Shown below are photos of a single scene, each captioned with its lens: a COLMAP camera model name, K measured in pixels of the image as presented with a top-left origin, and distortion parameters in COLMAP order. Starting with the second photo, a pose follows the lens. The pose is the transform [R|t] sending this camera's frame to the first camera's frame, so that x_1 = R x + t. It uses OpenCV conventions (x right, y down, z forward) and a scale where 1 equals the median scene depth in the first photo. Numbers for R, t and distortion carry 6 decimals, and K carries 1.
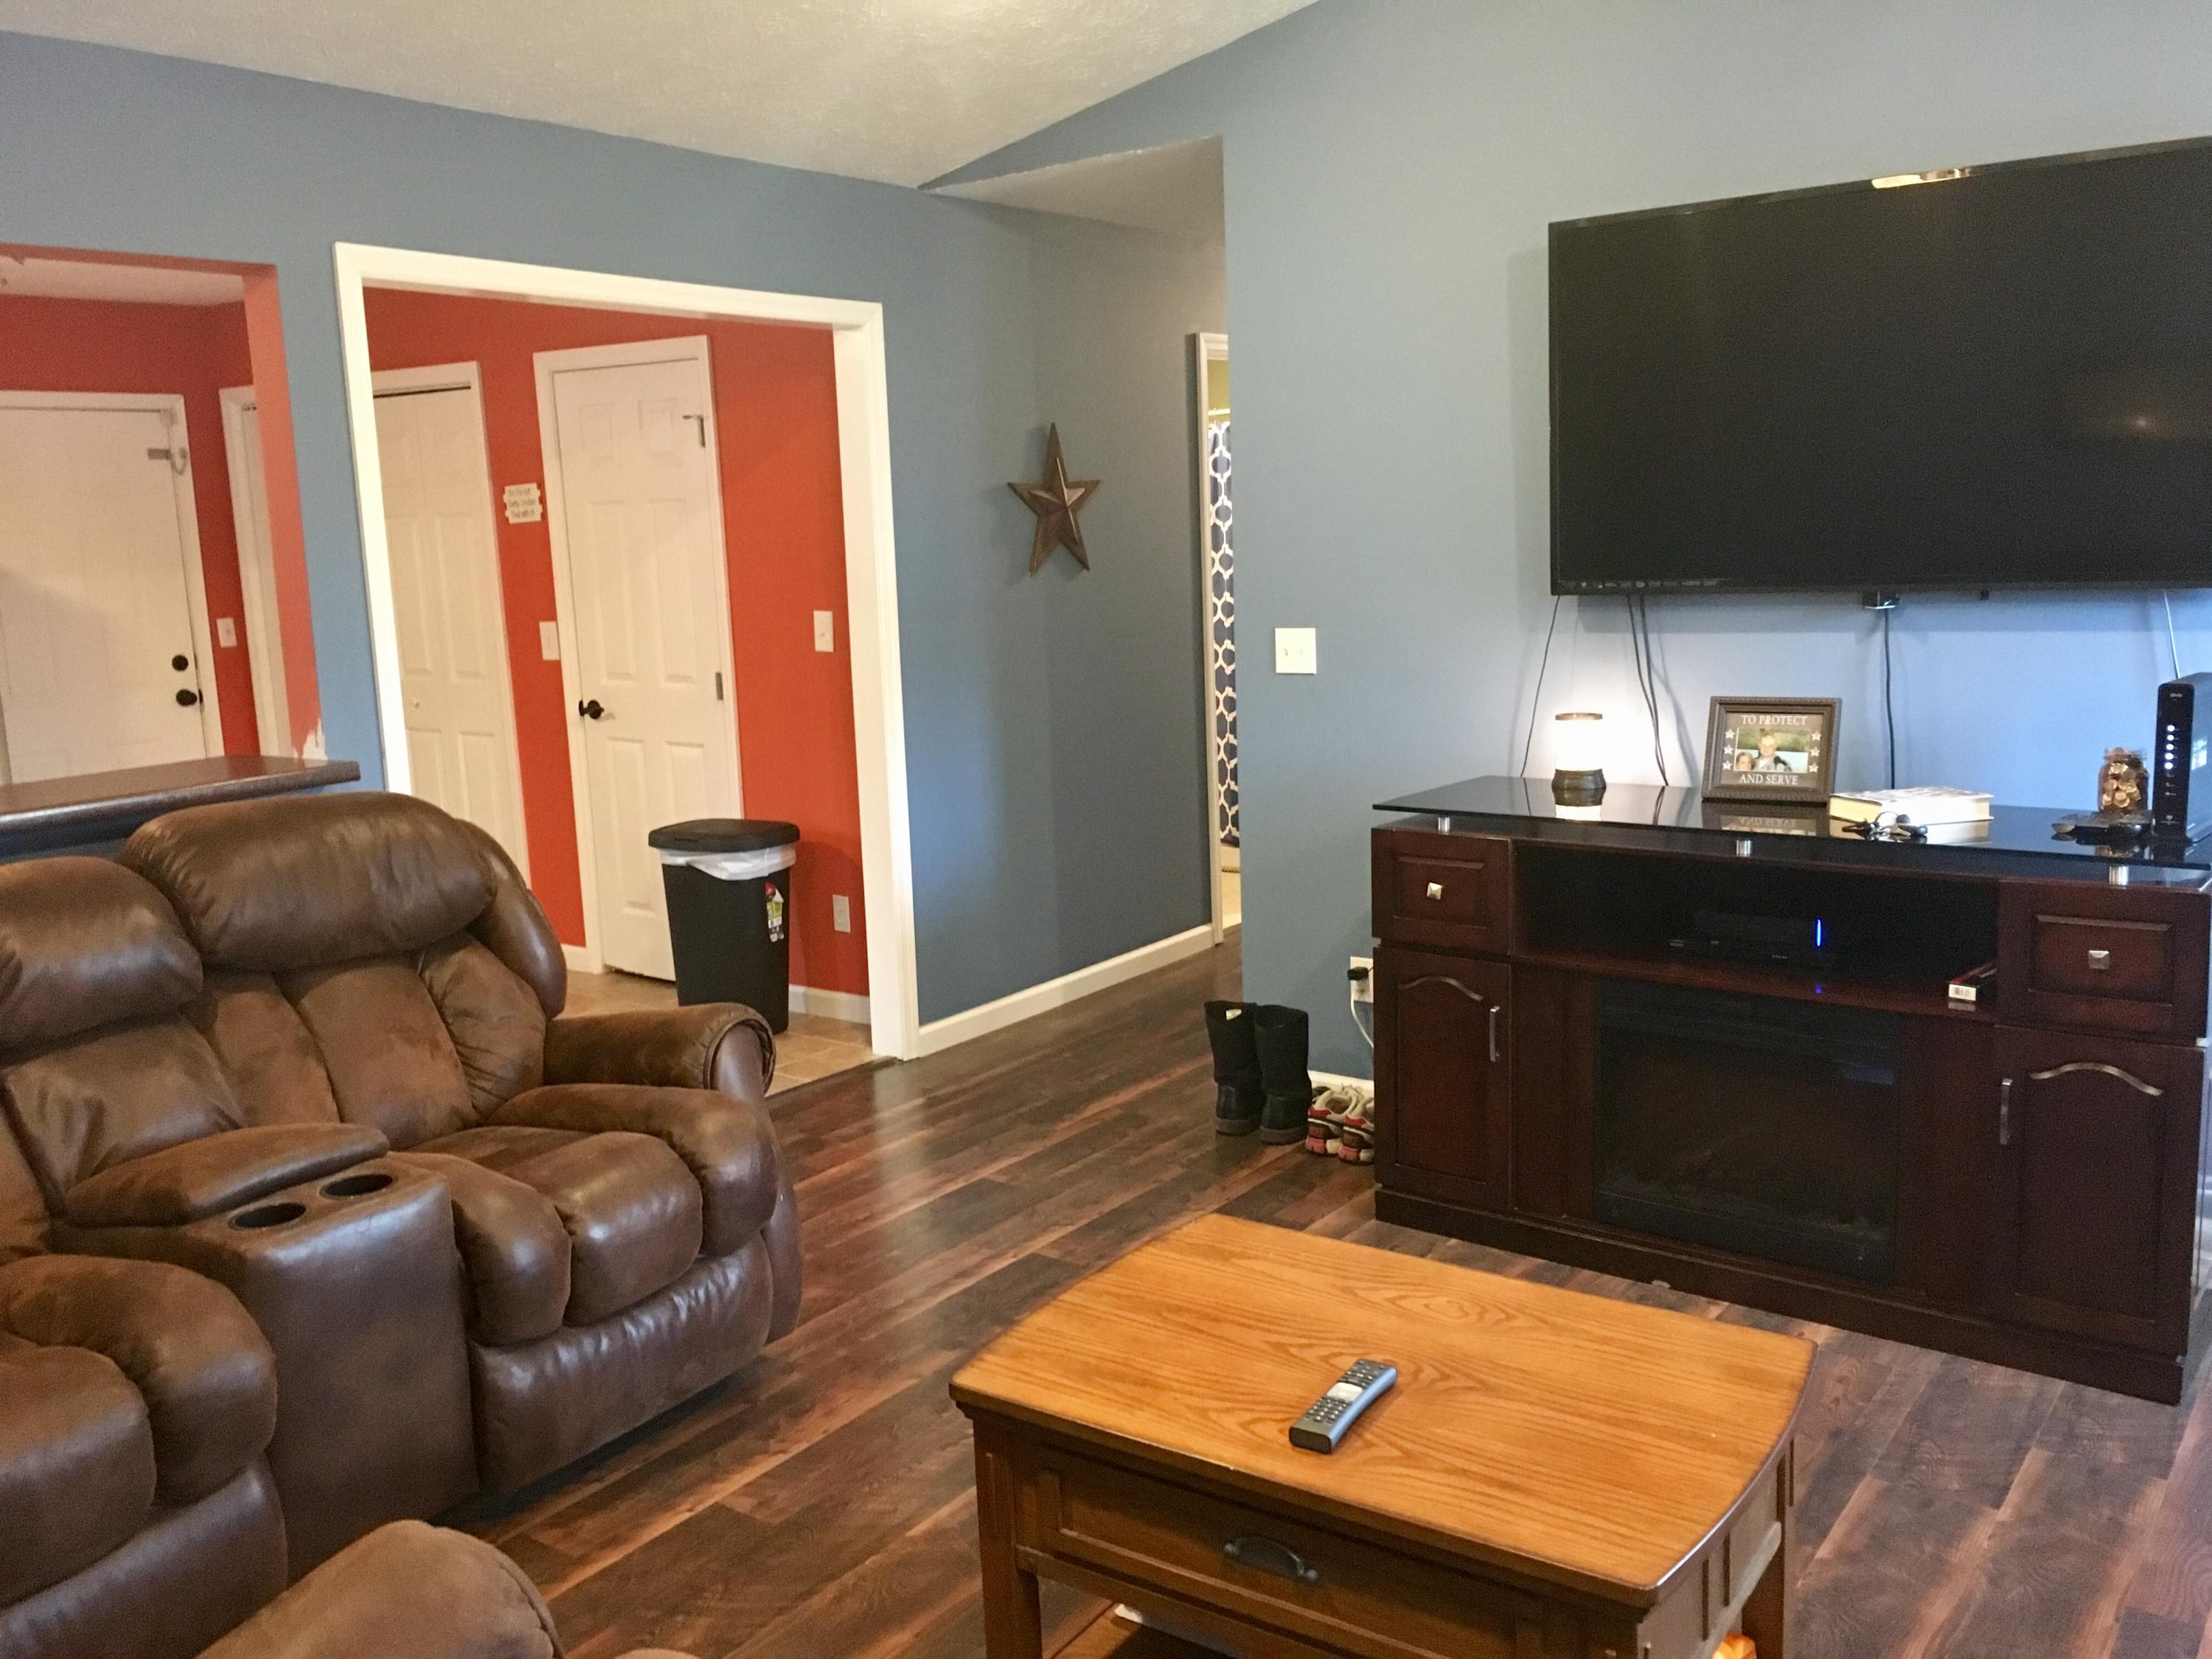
lens RADIAL K [[1878.6, 0, 1060.8], [0, 1878.6, 798.0], [0, 0, 1]] dist [0.048319, -0.009877]
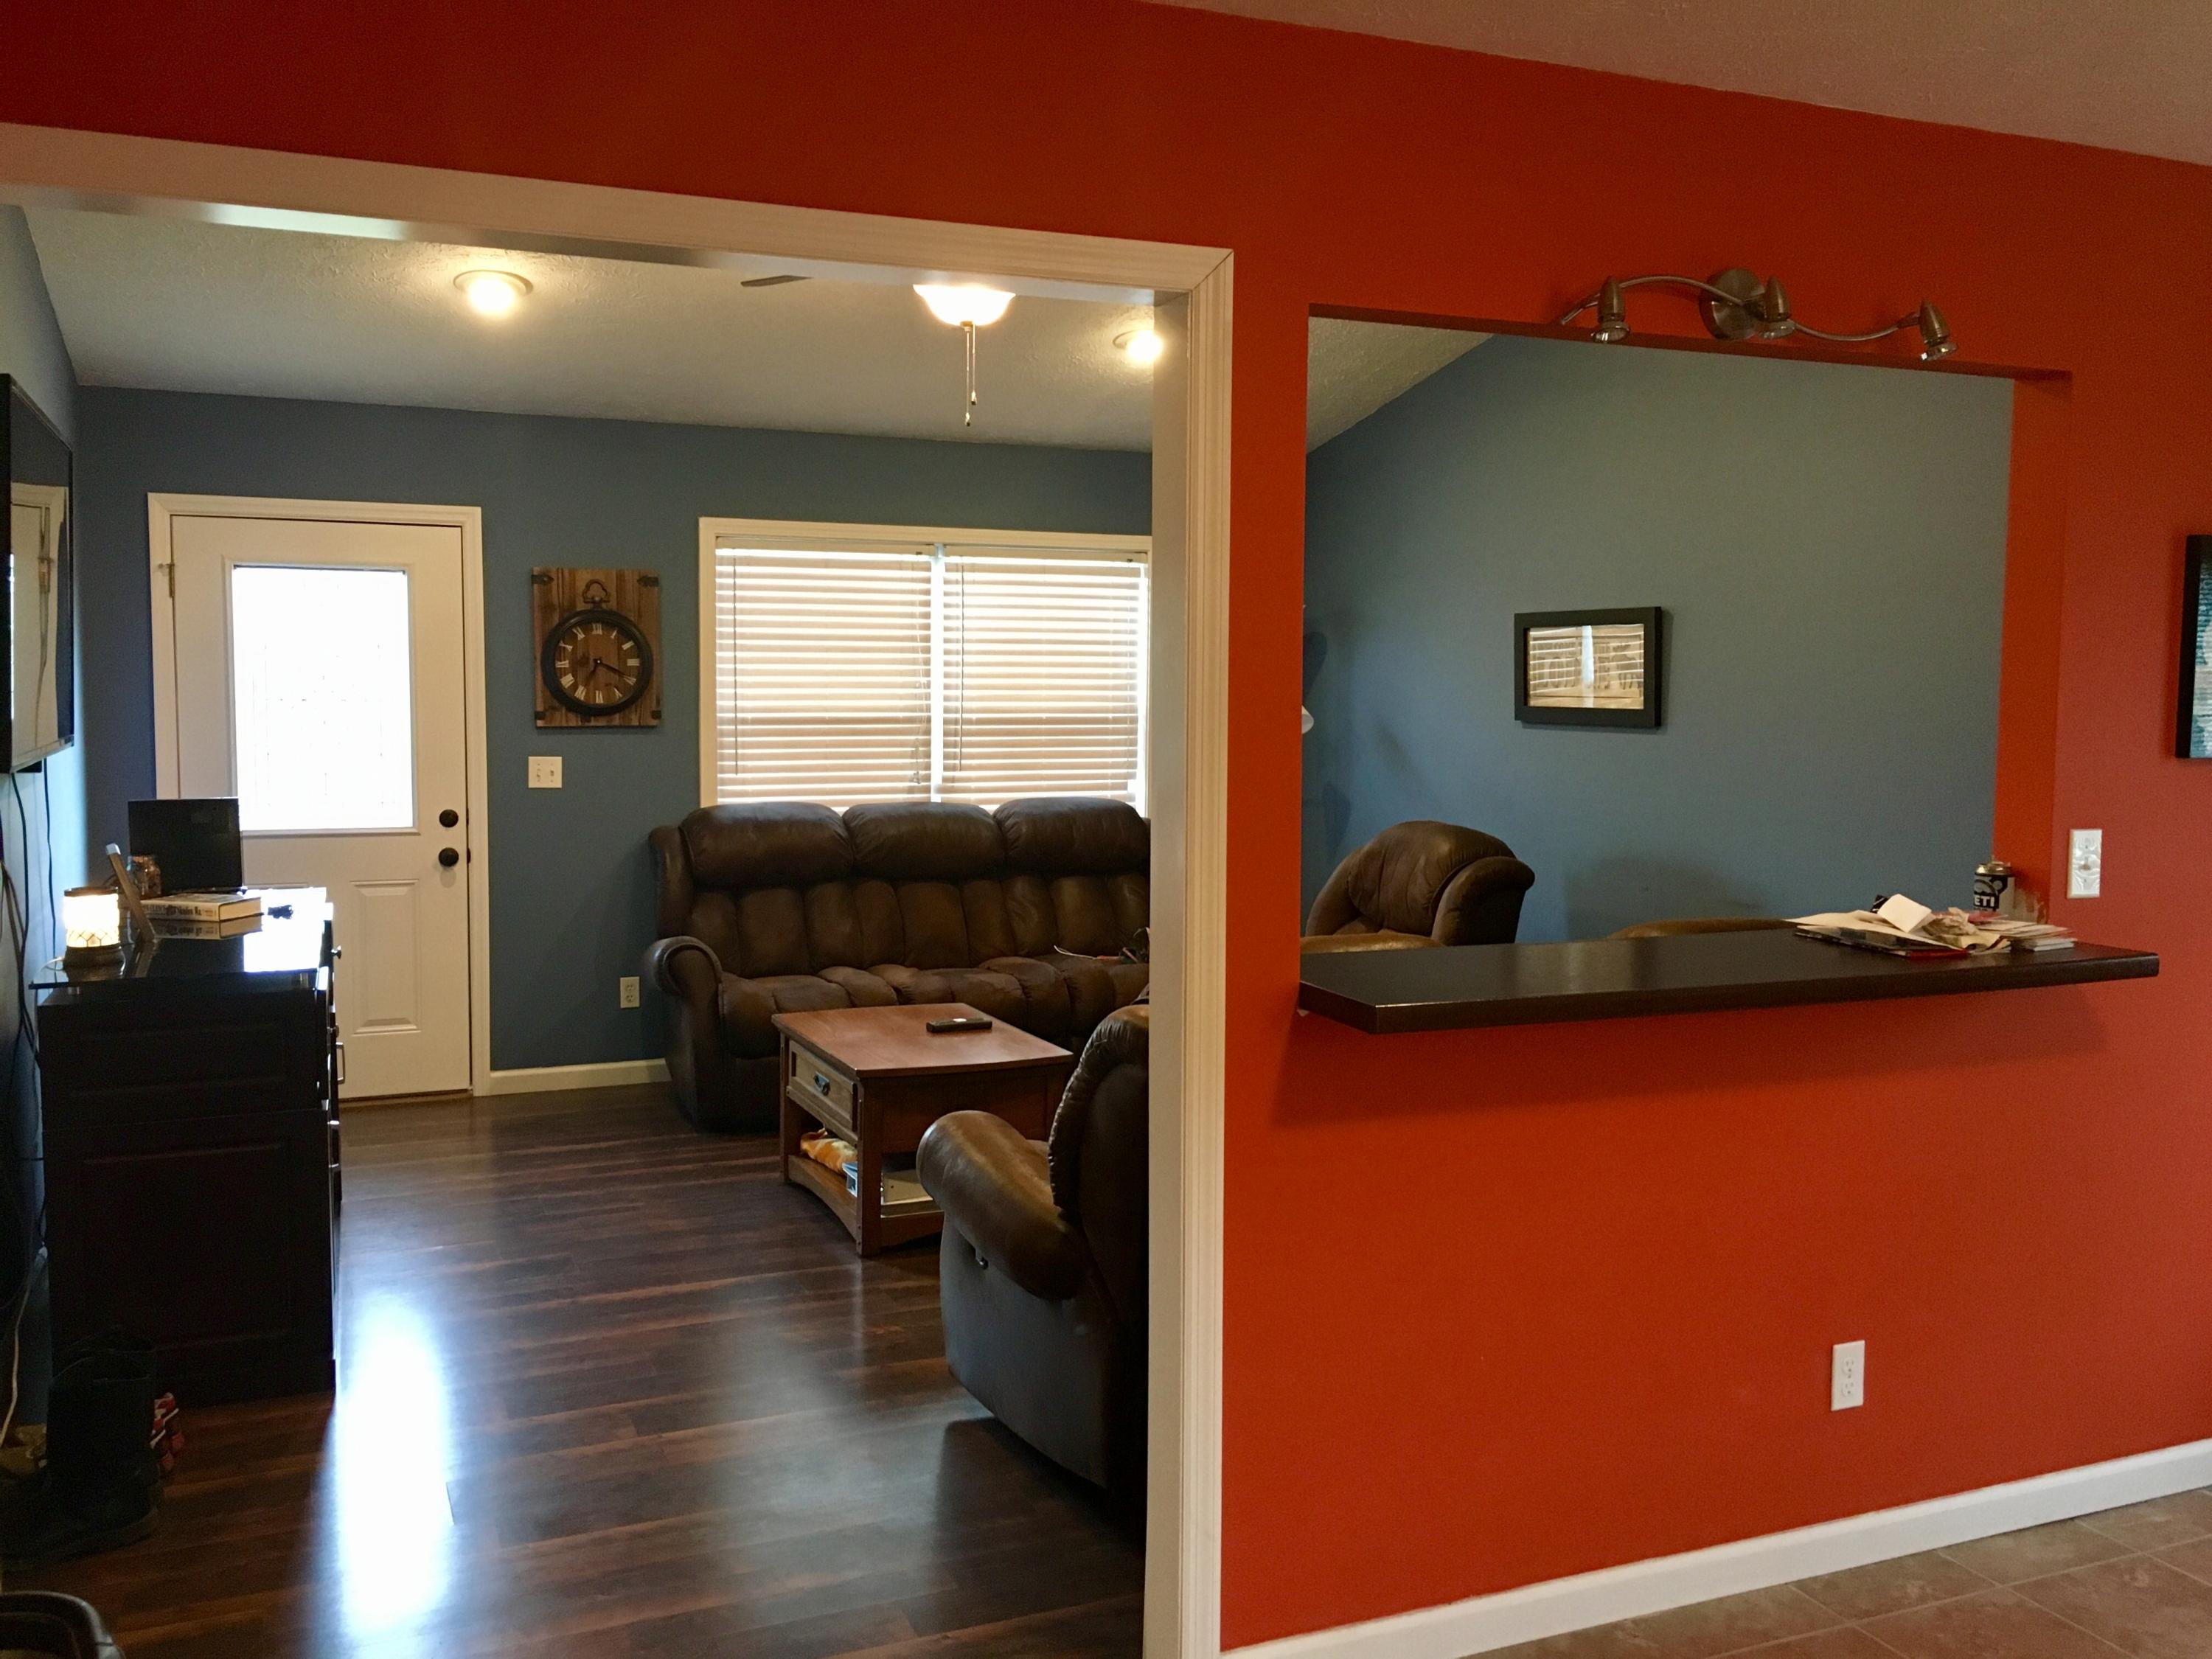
lens RADIAL K [[1878.6, 0, 1060.8], [0, 1878.6, 798.0], [0, 0, 1]] dist [0.048319, -0.009877]
pose [[-0.857409, 0.004803, 0.514612, -0.096878], [0.107949, 0.979389, 0.170716, -0.030214], [-0.503186, 0.201926, -0.840256, 0.227490]]
